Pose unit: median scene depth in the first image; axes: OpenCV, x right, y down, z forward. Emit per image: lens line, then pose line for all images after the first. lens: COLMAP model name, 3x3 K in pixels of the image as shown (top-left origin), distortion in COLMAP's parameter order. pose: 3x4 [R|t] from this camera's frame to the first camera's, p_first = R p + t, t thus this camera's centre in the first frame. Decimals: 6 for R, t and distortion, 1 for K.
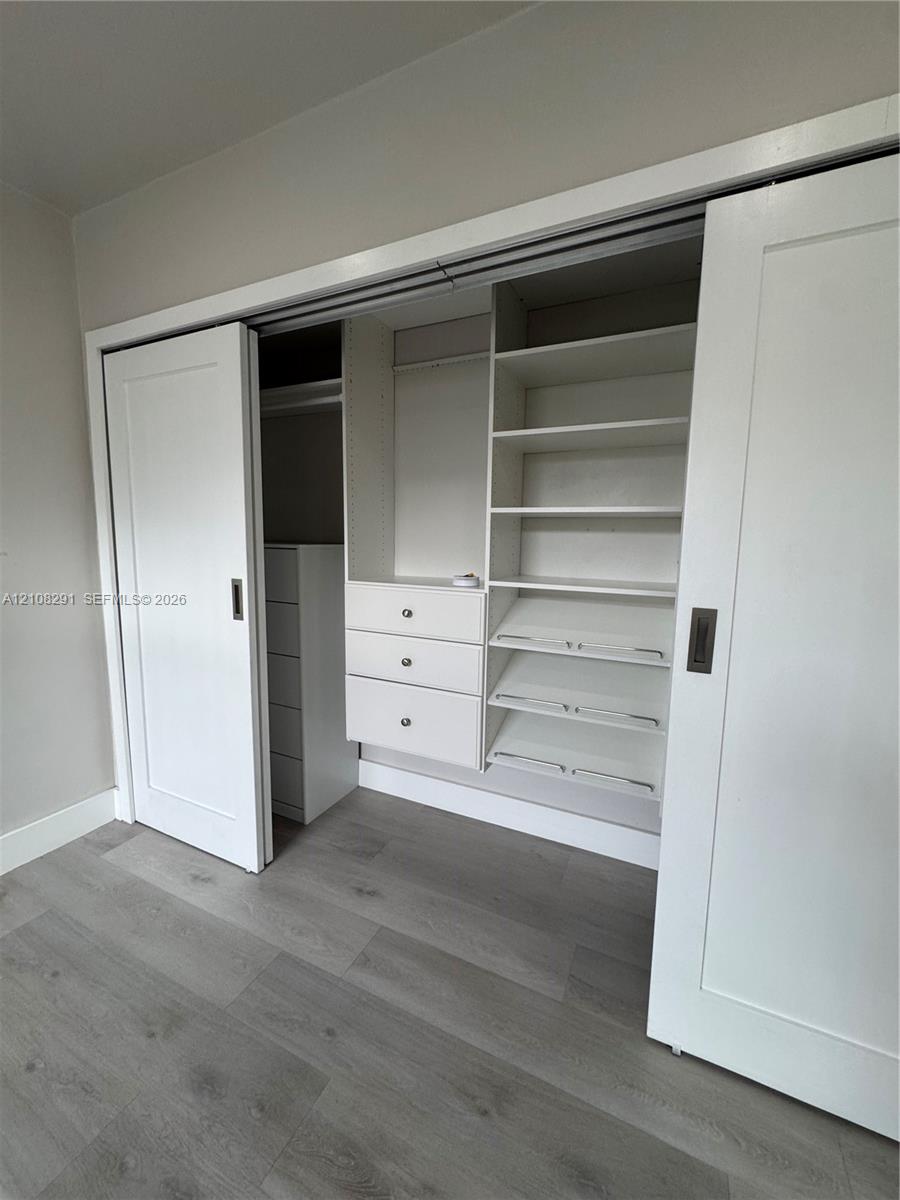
lens RADIAL K [[479.5, 0, 446.1], [0, 479.5, 601.3], [0, 0, 1]] dist [-0.007157, 0.000348]
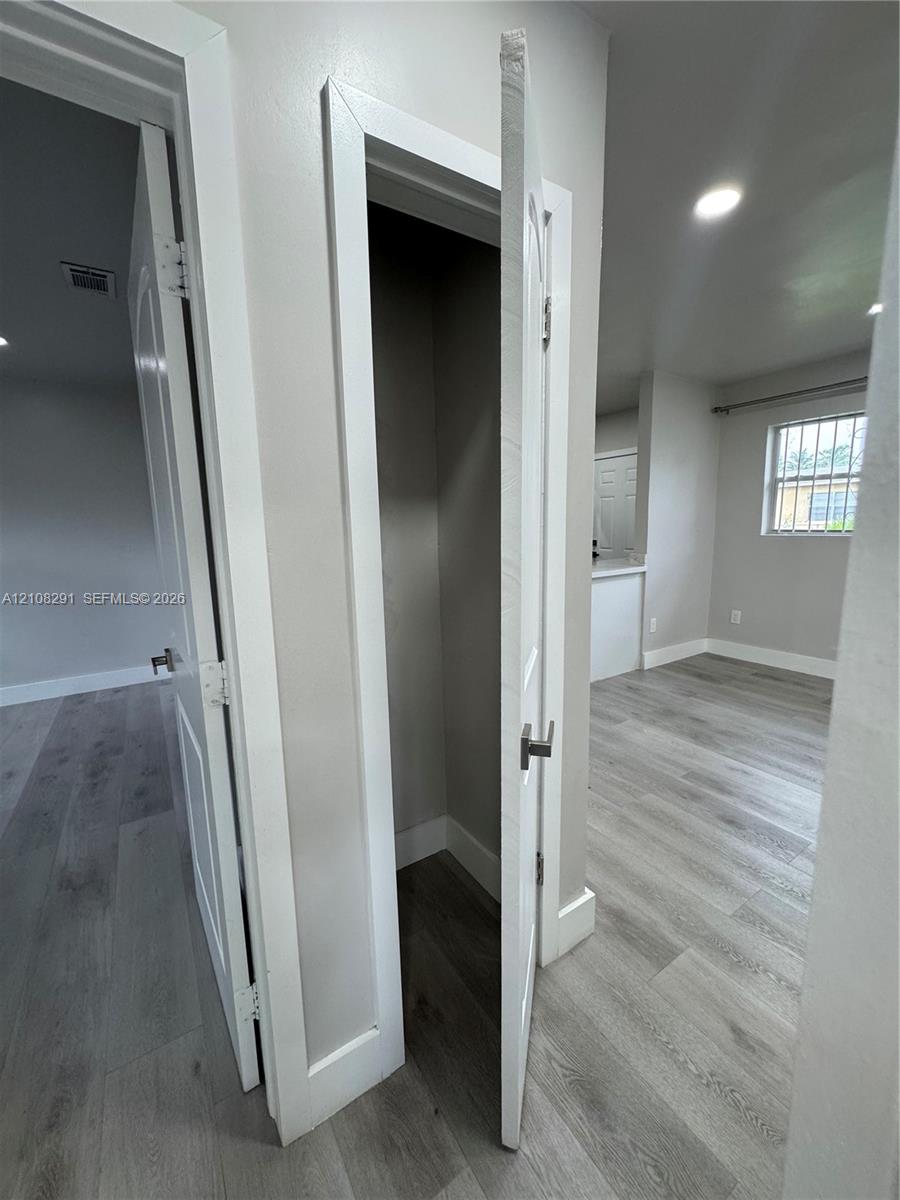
lens RADIAL K [[479.5, 0, 456.0], [0, 479.5, 598.4], [0, 0, 1]] dist [-0.007157, 0.000348]
pose [[0.857139, 0.048692, -0.512778, 2.263849], [-0.033146, 0.998673, 0.039426, 0.011104], [0.514018, -0.016797, 0.857615, -0.231083]]
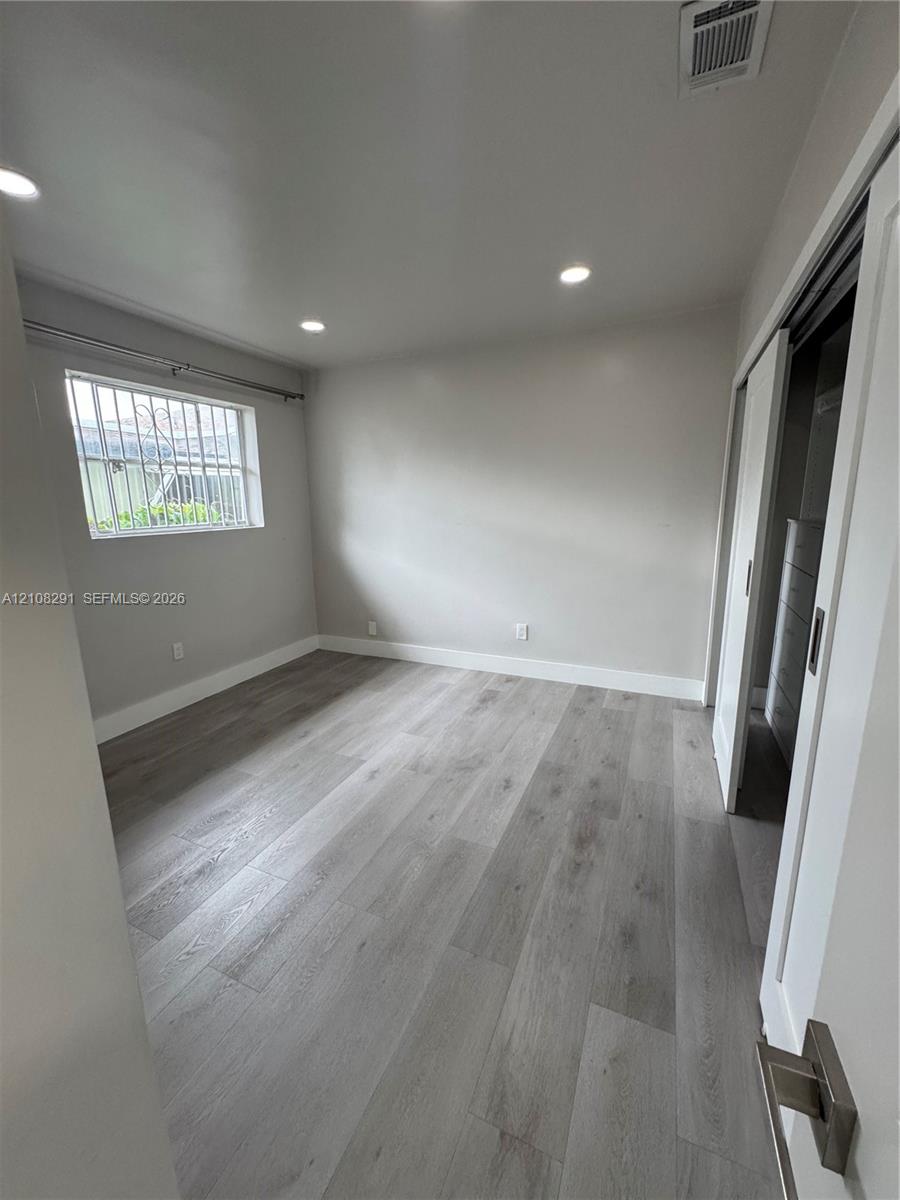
lens RADIAL K [[479.5, 0, 450.8], [0, 479.5, 601.6], [0, 0, 1]] dist [-0.007157, 0.000348]
pose [[0.027791, 0.190797, -0.981236, 1.231884], [-0.115339, 0.975671, 0.186448, -0.082047], [0.992937, 0.107993, 0.049121, 0.156716]]
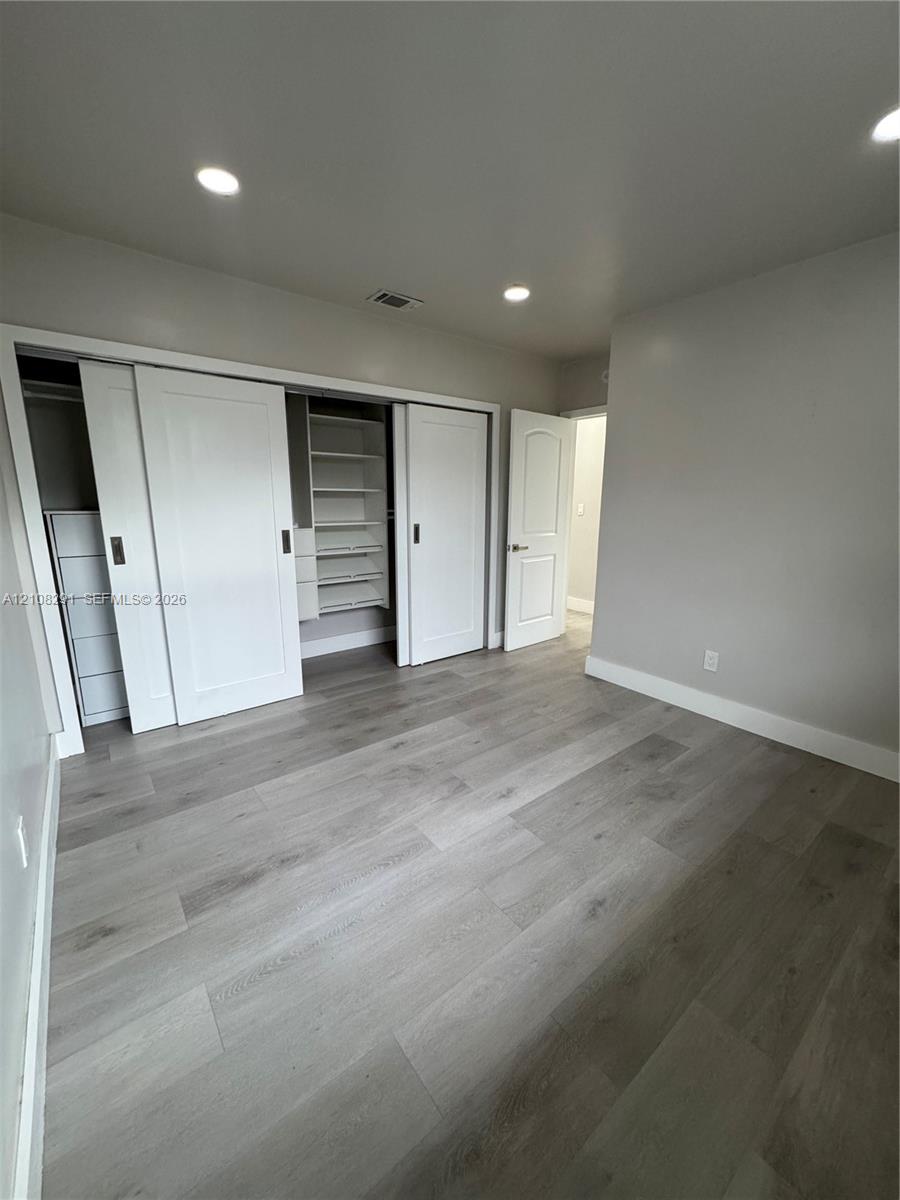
lens RADIAL K [[479.5, 0, 453.6], [0, 479.5, 595.7], [0, 0, 1]] dist [-0.007157, 0.000348]
pose [[0.434841, -0.195604, 0.879007, -2.046790], [0.114365, 0.980215, 0.161550, -0.004909], [-0.893216, 0.030280, 0.448608, -0.617535]]
